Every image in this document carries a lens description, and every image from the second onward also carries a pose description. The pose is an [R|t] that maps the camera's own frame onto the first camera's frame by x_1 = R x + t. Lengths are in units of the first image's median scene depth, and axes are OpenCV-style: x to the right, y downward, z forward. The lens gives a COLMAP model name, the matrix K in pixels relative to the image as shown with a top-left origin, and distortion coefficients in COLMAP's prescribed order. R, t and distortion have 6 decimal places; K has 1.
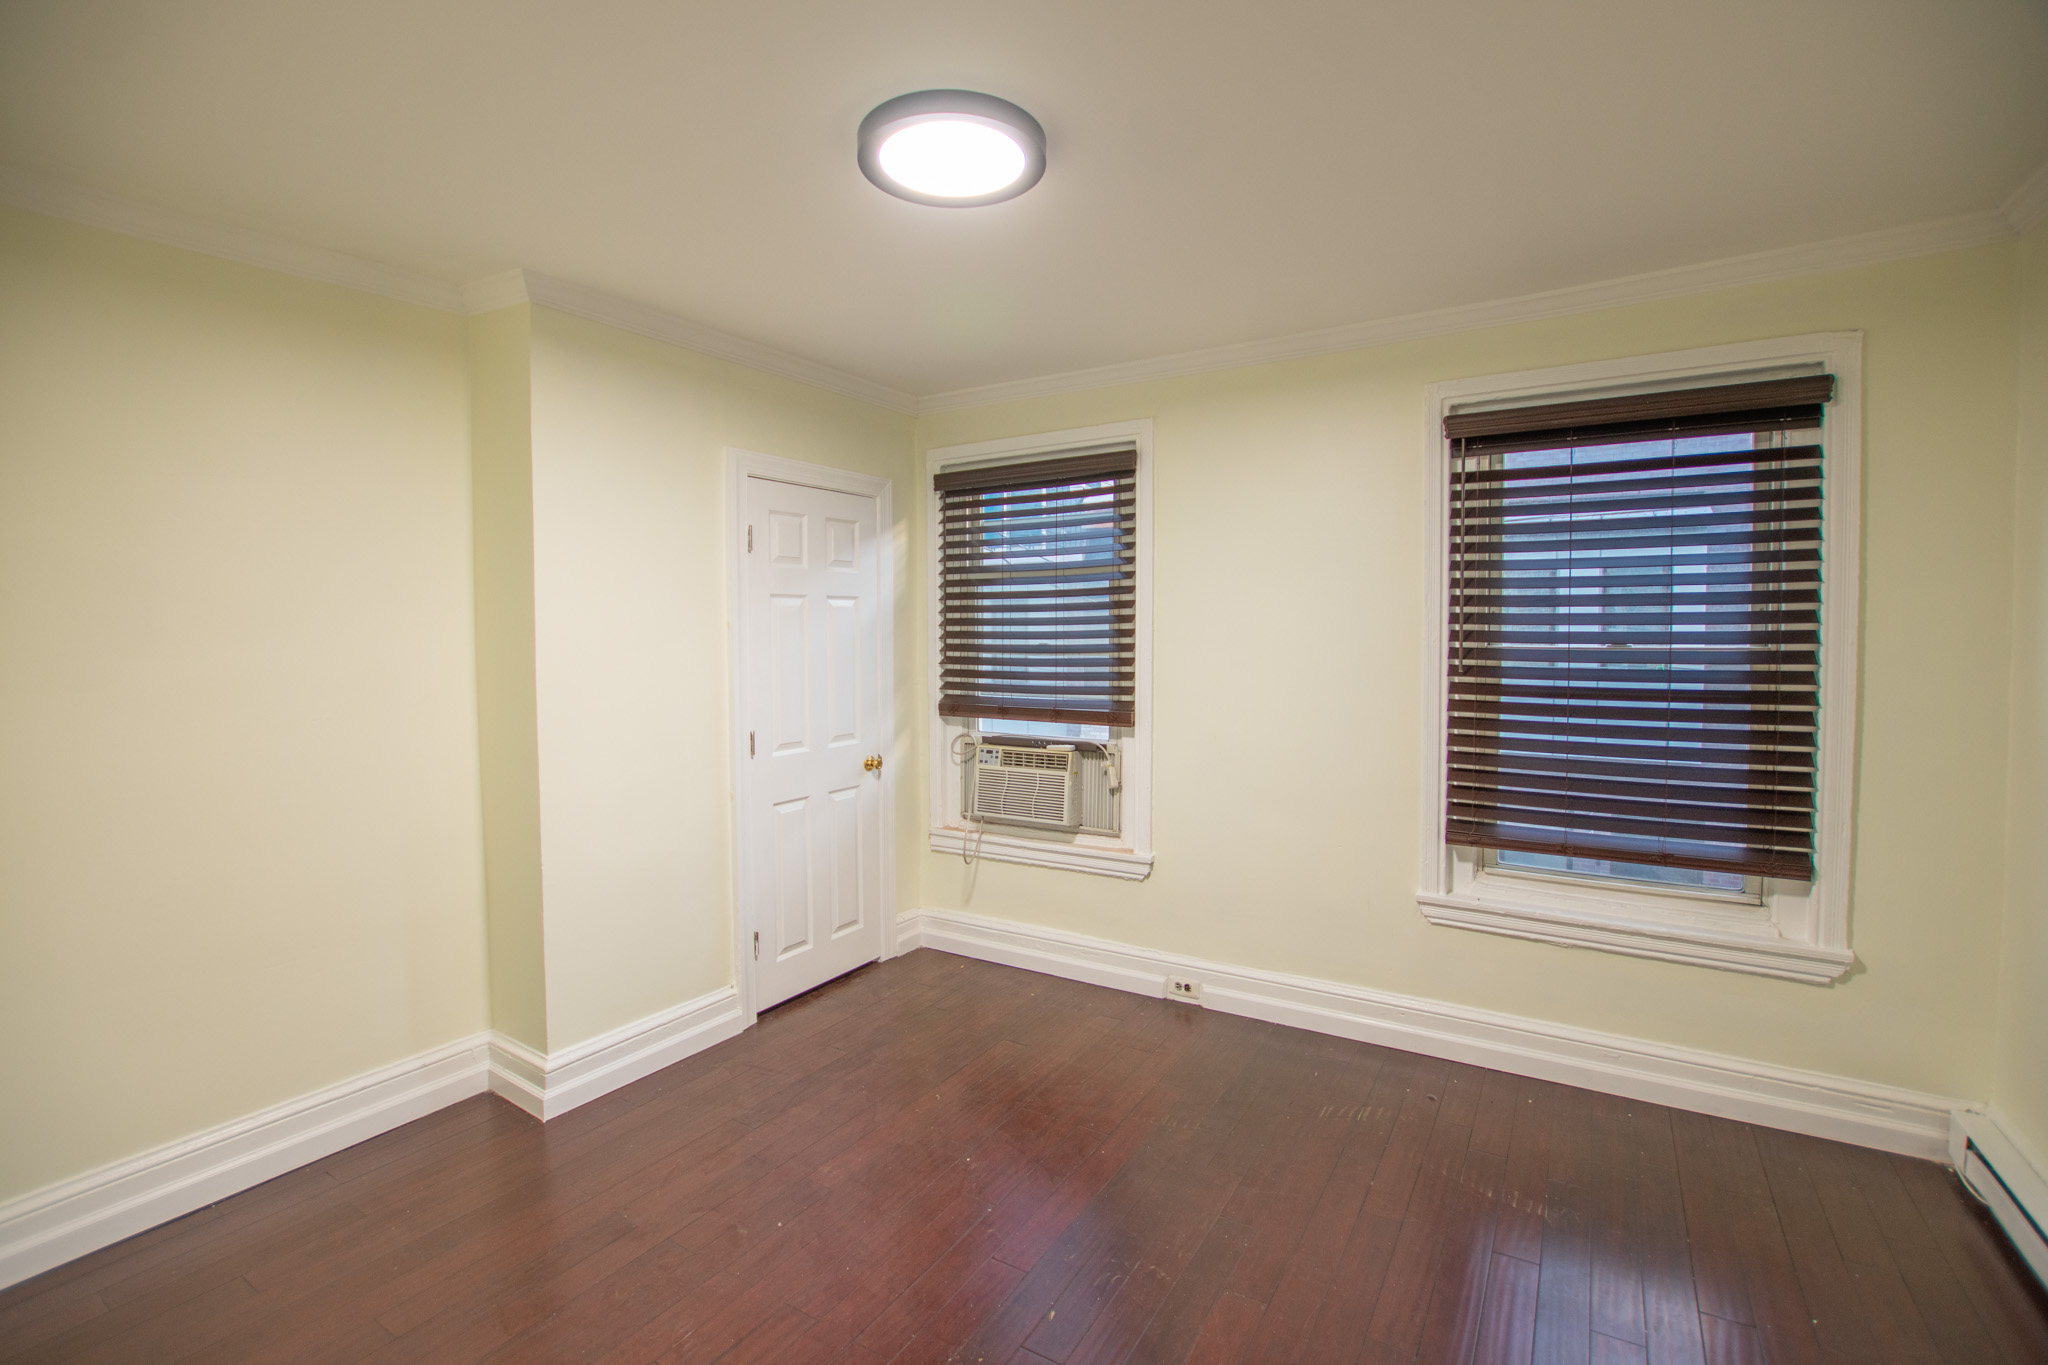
lens RADIAL K [[919.1, 0, 1013.4], [0, 919.1, 665.8], [0, 0, 1]] dist [-0.033220, 0.007677]
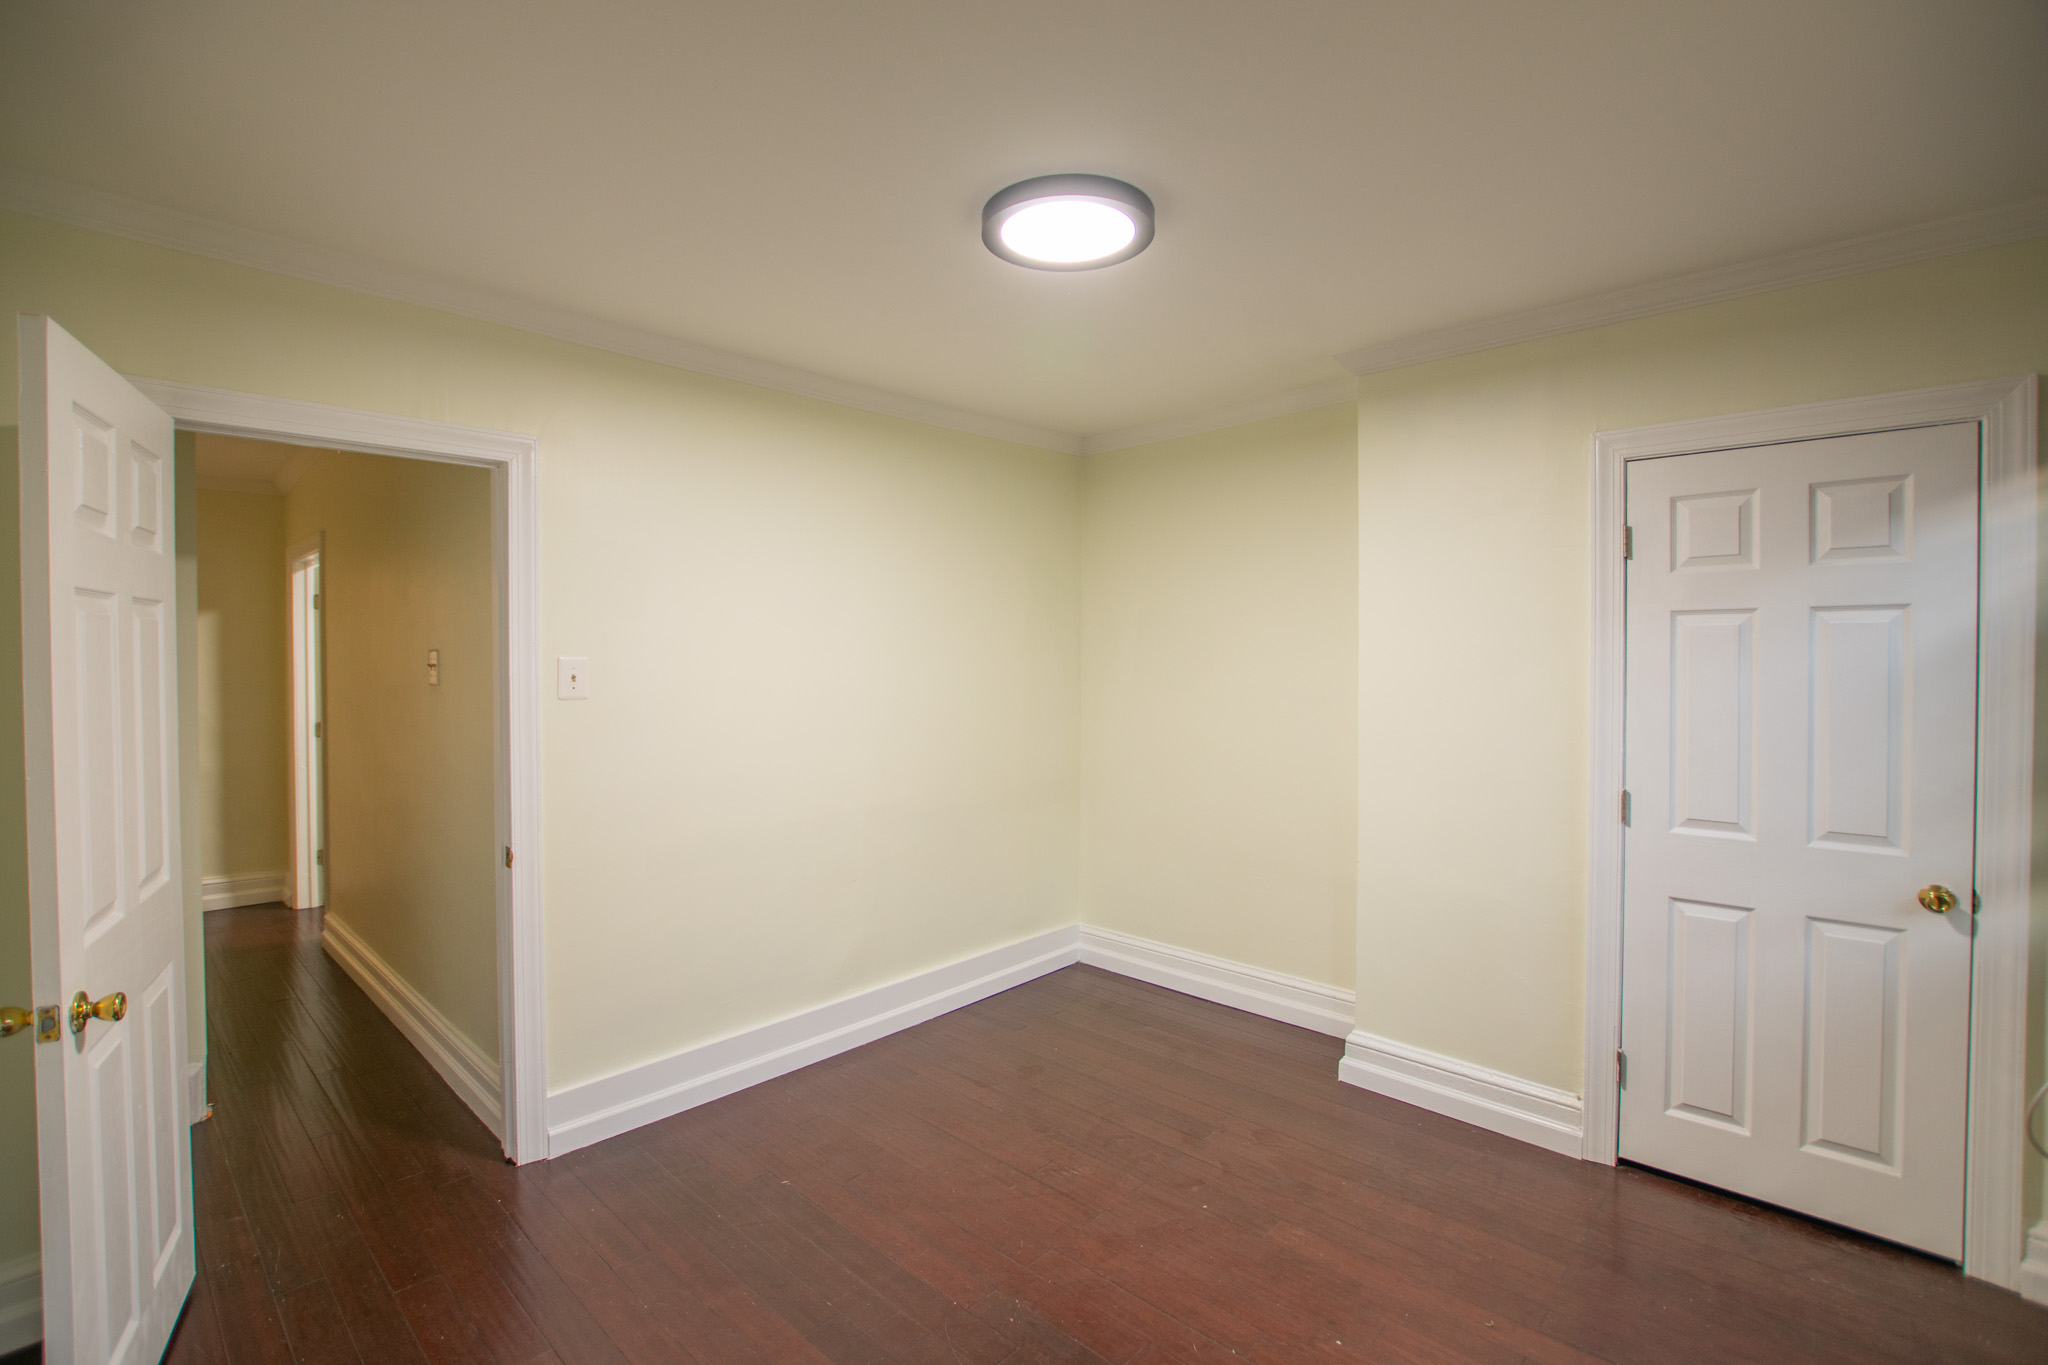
lens RADIAL K [[919.1, 0, 1013.4], [0, 919.1, 665.8], [0, 0, 1]] dist [-0.033220, 0.007677]
pose [[-0.199234, 0.020456, -0.979738, 0.282913], [-0.029054, 0.999219, 0.026771, -0.019953], [0.979521, 0.033800, -0.198485, 0.322671]]
